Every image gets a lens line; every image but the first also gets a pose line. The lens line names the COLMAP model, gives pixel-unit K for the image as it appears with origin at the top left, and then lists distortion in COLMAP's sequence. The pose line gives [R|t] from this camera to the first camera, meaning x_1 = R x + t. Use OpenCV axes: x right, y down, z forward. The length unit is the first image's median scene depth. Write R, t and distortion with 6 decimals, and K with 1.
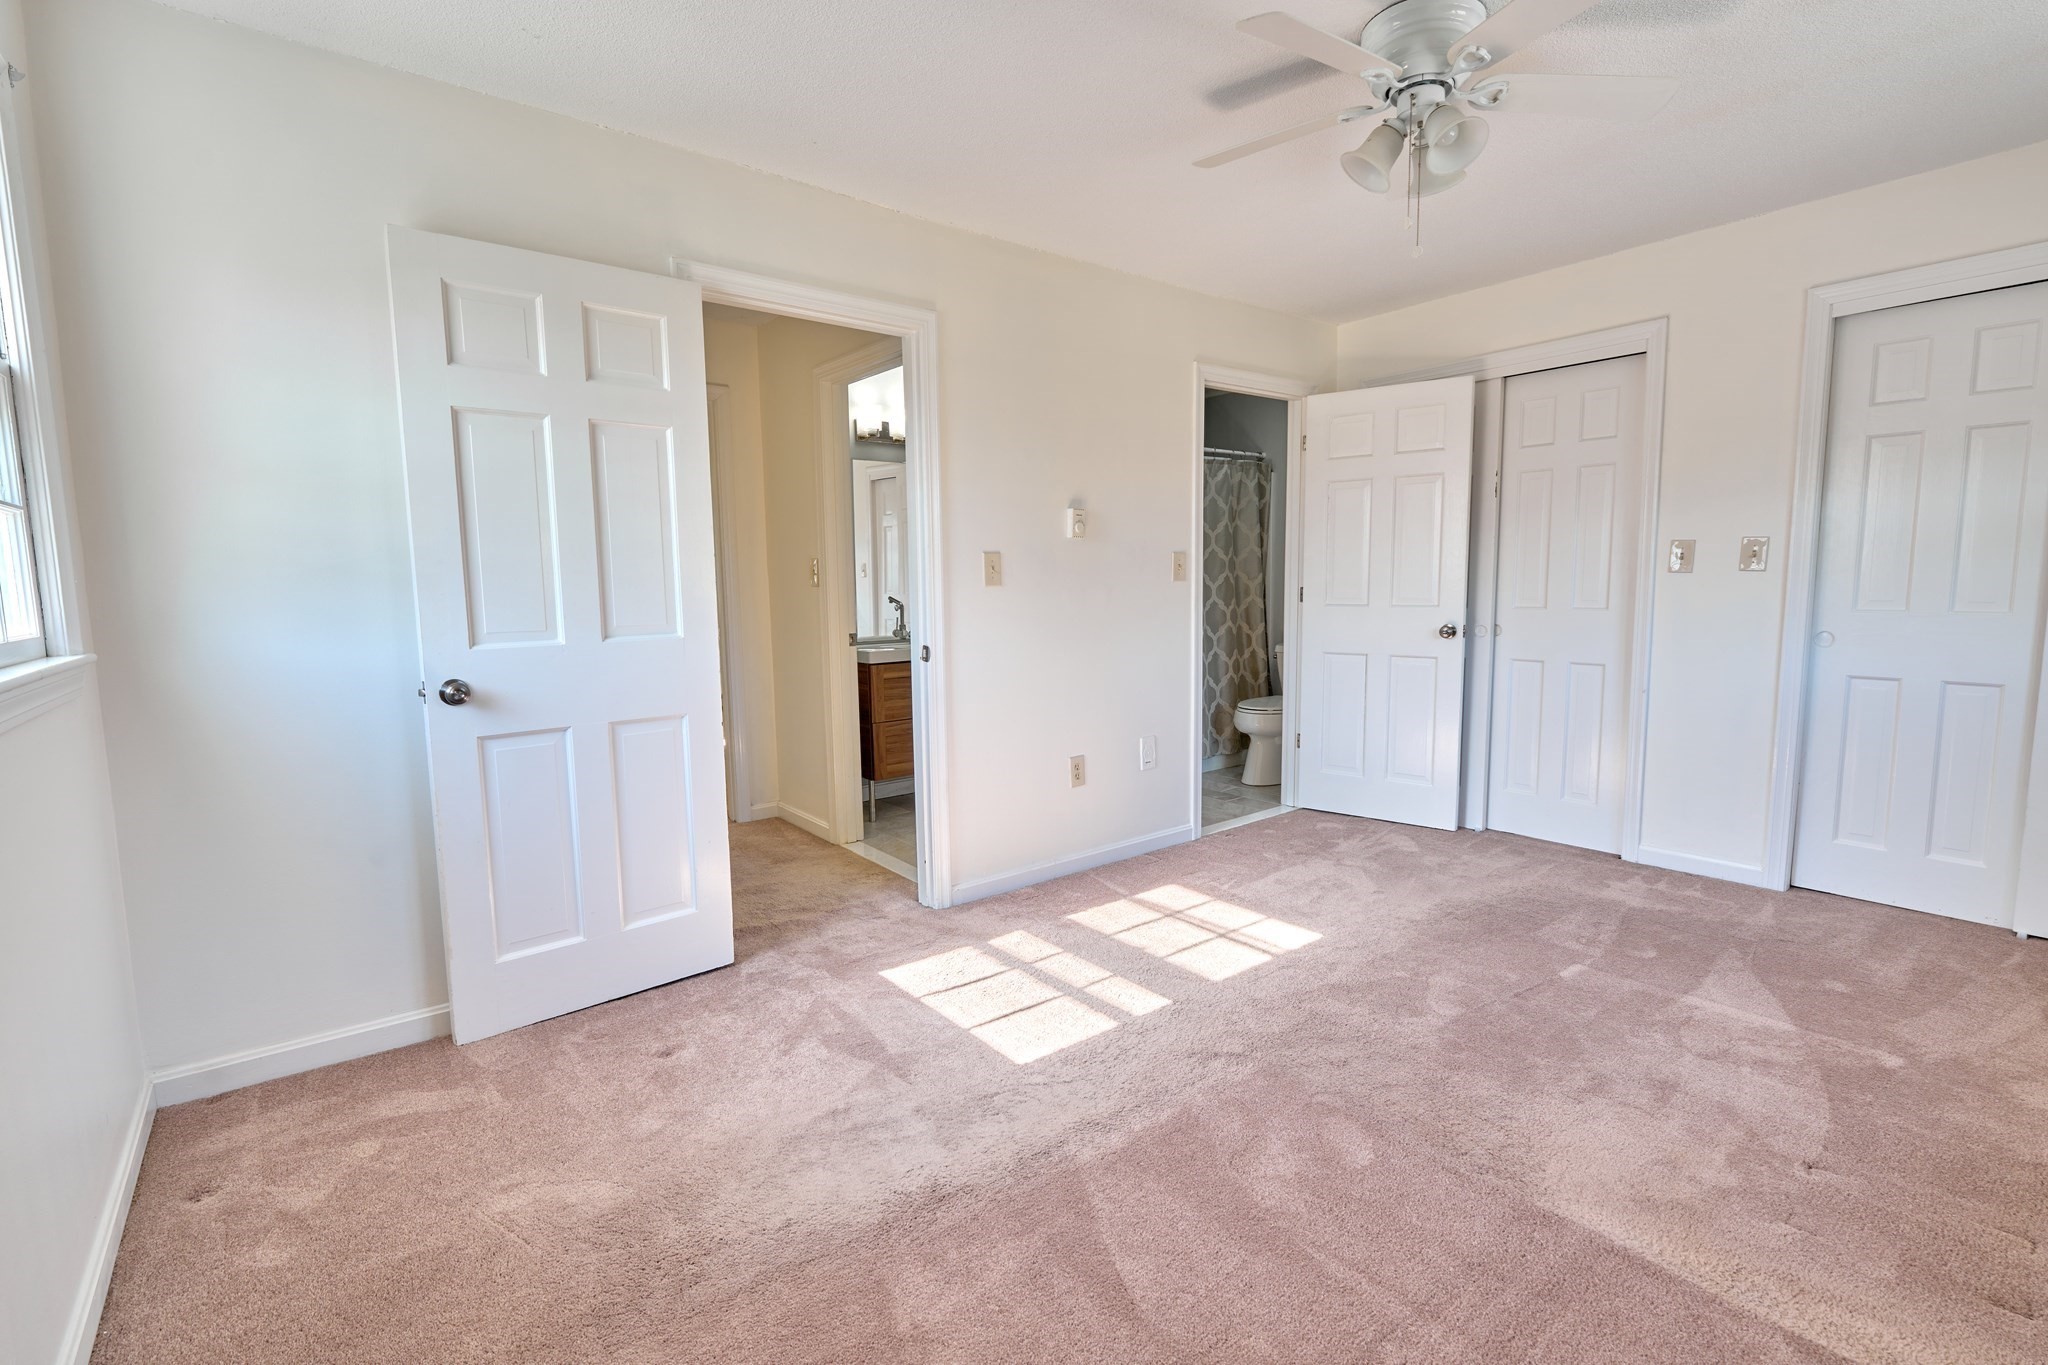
lens RADIAL K [[918.6, 0, 1021.0], [0, 918.6, 684.1], [0, 0, 1]] dist [-0.000963, 0.000334]
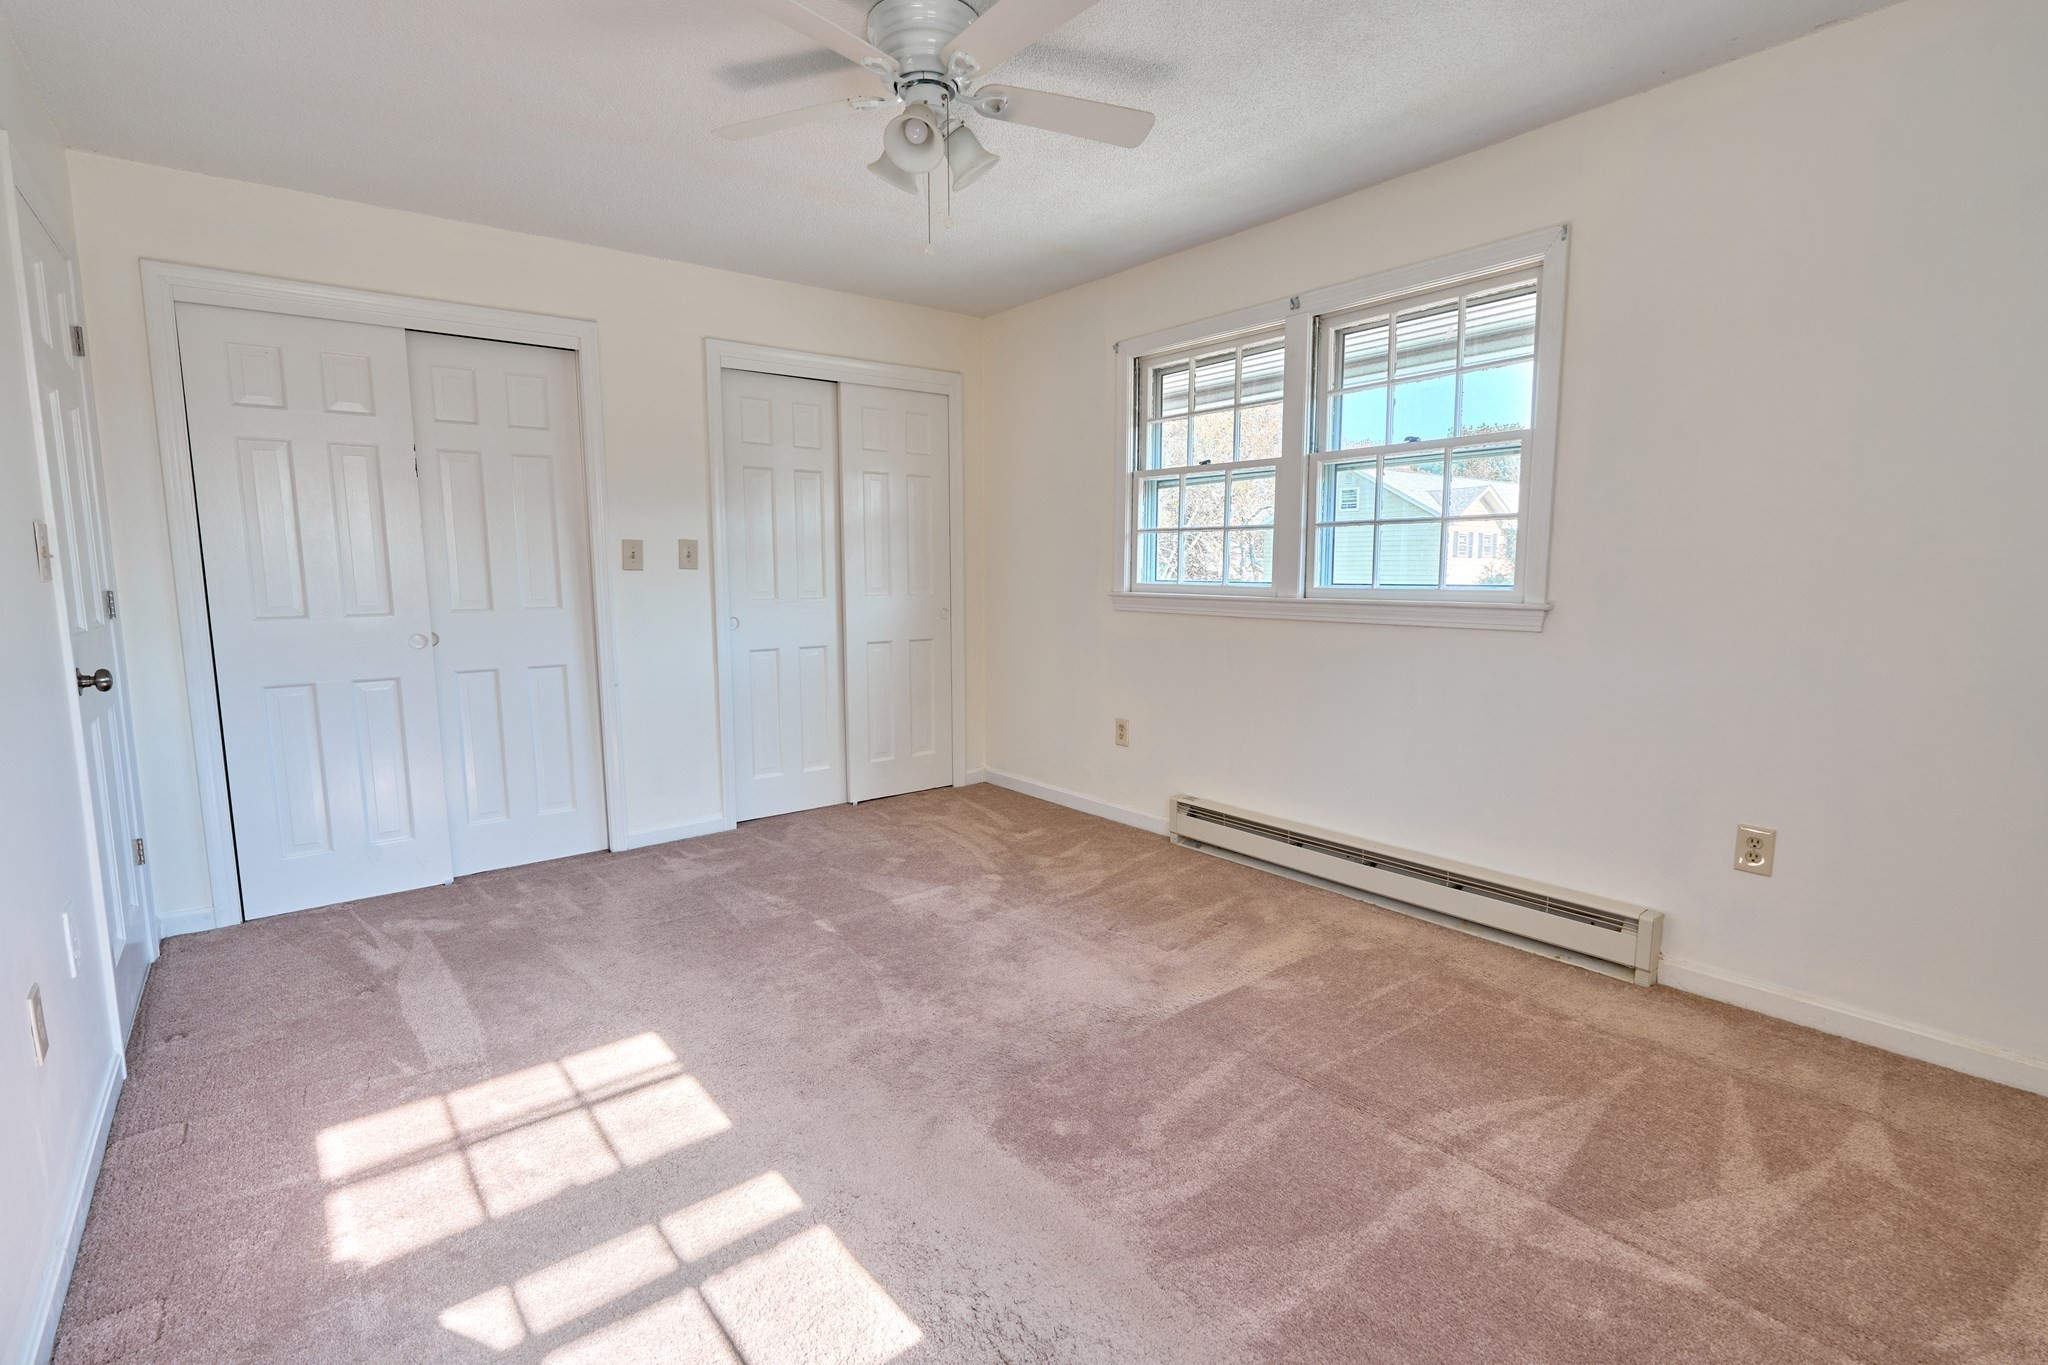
lens RADIAL K [[918.6, 0, 1021.0], [0, 918.6, 684.1], [0, 0, 1]] dist [-0.000963, 0.000334]
pose [[-0.026252, -0.108697, 0.993728, -0.400209], [0.116484, 0.986966, 0.111035, -0.061002], [-0.992846, 0.118668, -0.013249, 0.623182]]
